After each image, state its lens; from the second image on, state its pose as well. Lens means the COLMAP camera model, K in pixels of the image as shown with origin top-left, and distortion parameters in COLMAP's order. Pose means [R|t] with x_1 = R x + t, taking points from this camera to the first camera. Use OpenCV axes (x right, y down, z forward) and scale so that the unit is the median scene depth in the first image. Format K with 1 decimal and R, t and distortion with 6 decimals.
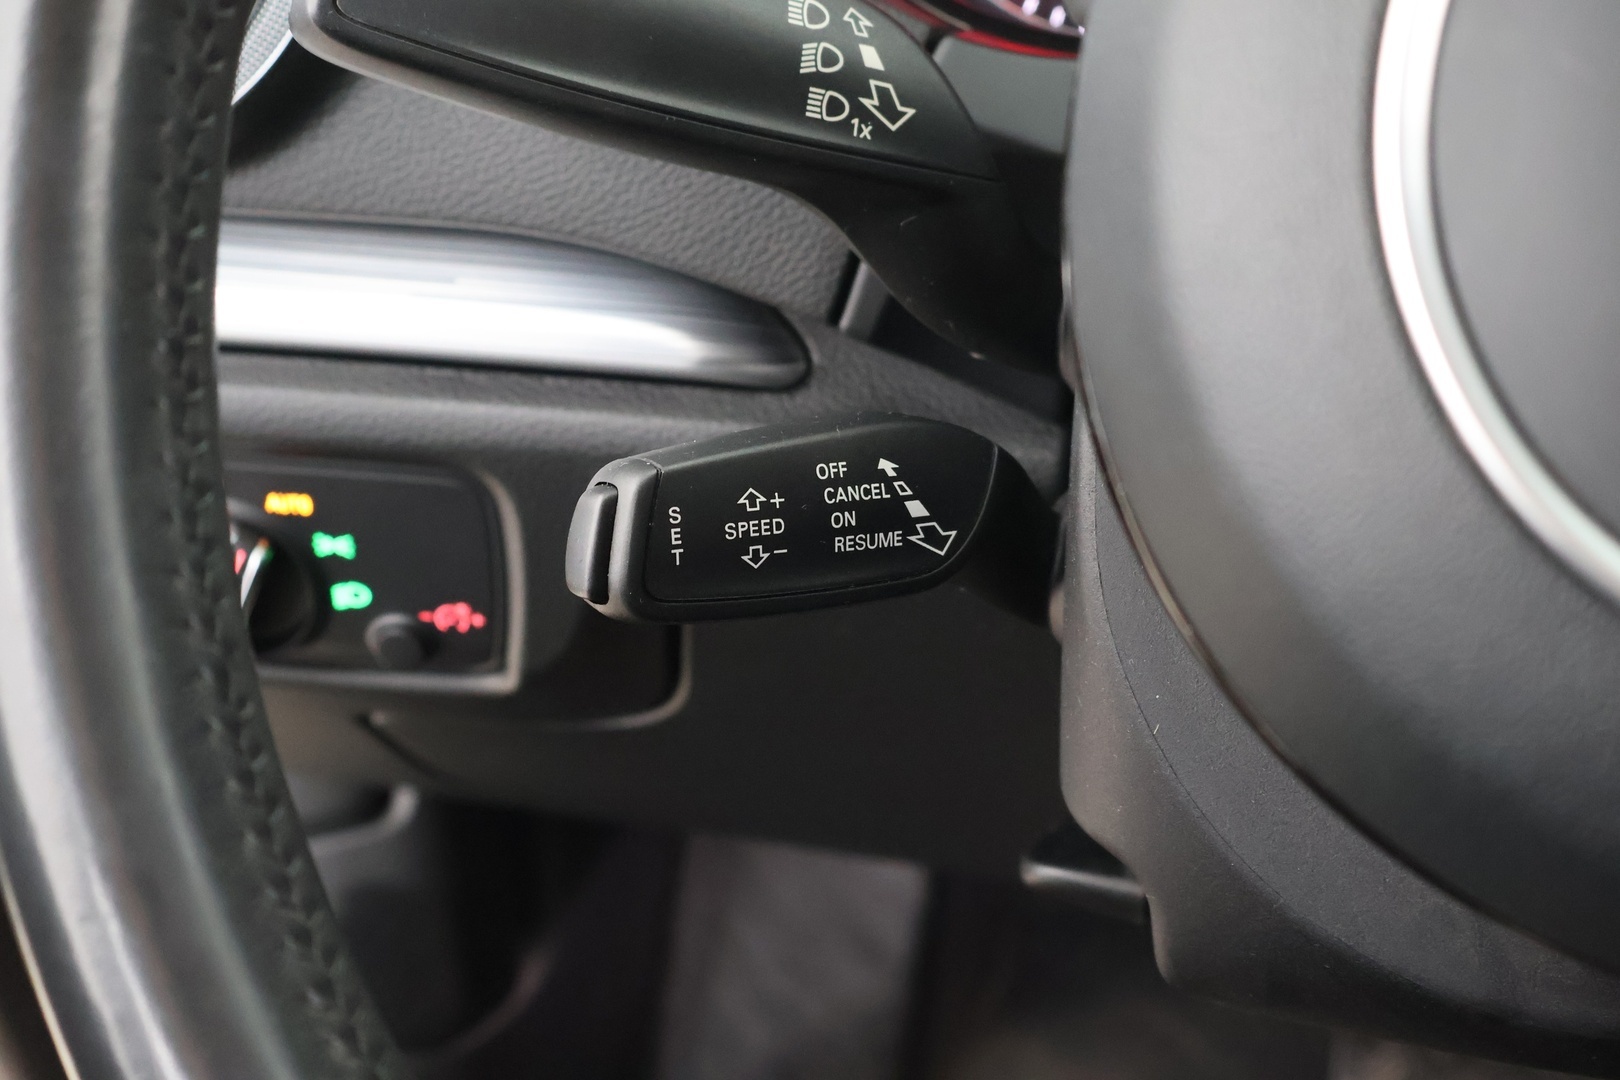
lens RADIAL K [[2404.6, 0, 810.1], [0, 2404.6, 538.9], [0, 0, 1]] dist [0.028670, 0.000000]
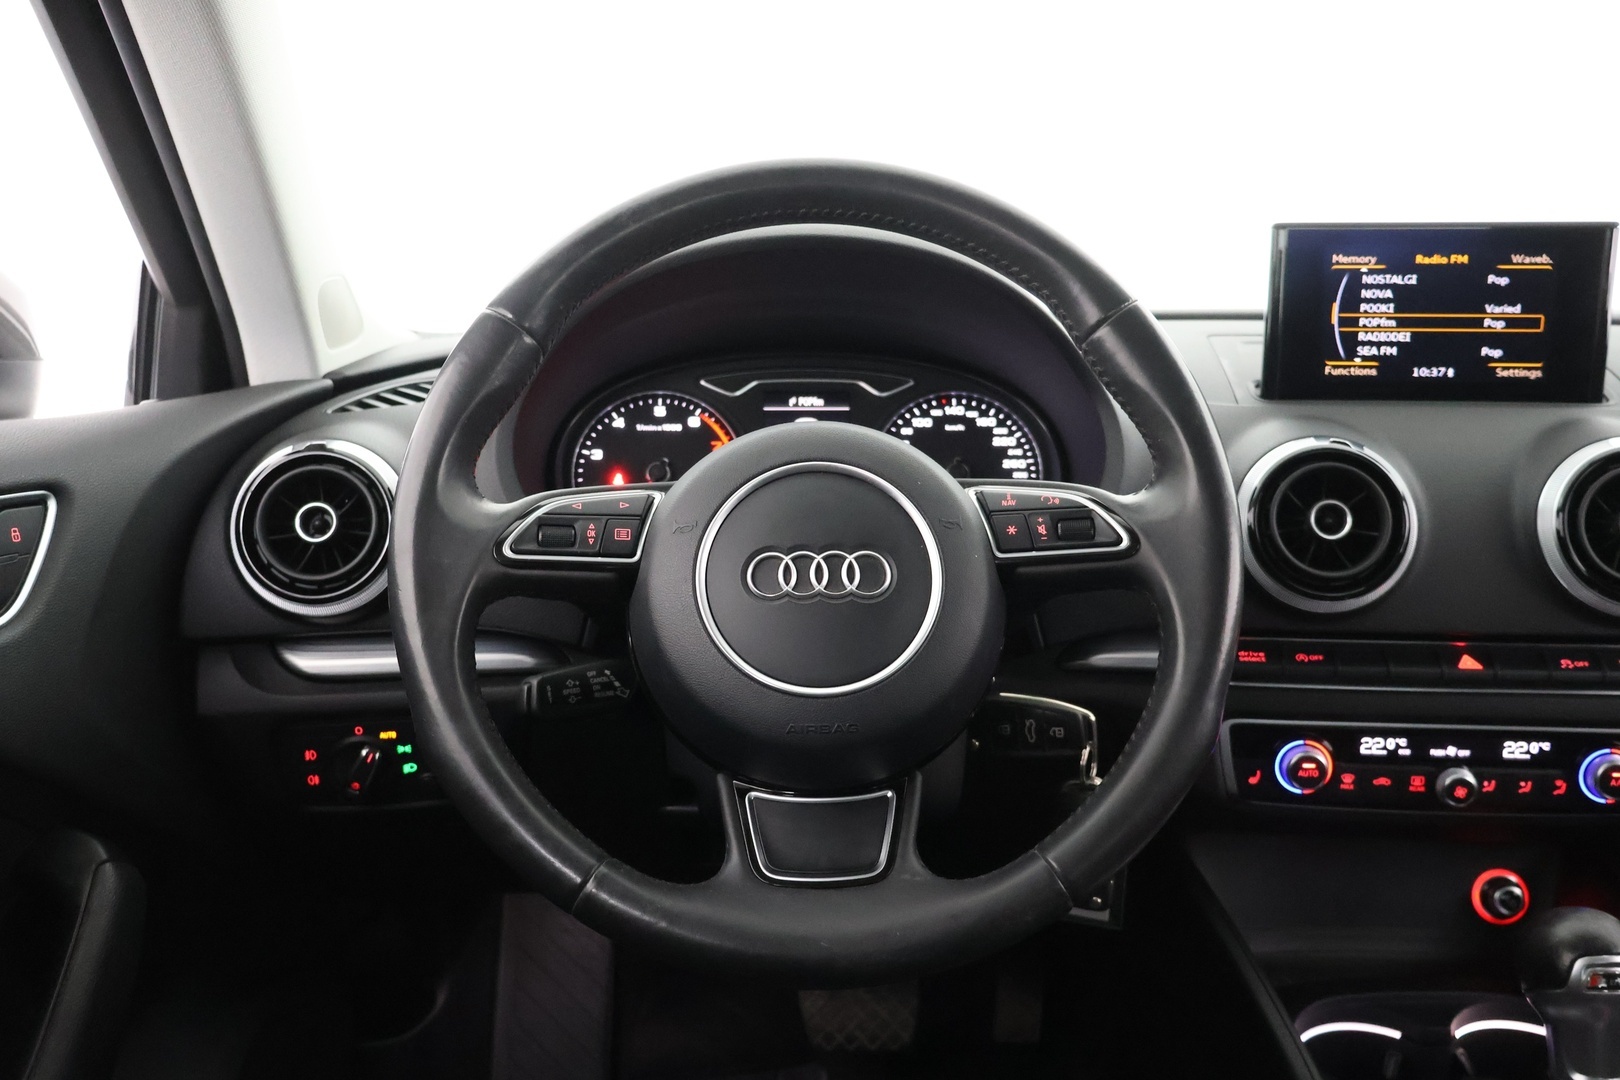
lens RADIAL K [[1365.0, 0, 818.2], [0, 1365.0, 532.6], [0, 0, 1]] dist [-0.019835, 0.000607]
pose [[0.966434, -0.077905, 0.244818, -0.136828], [0.135468, 0.964205, -0.227943, 0.259799], [-0.218297, 0.253456, 0.942394, -0.940007]]
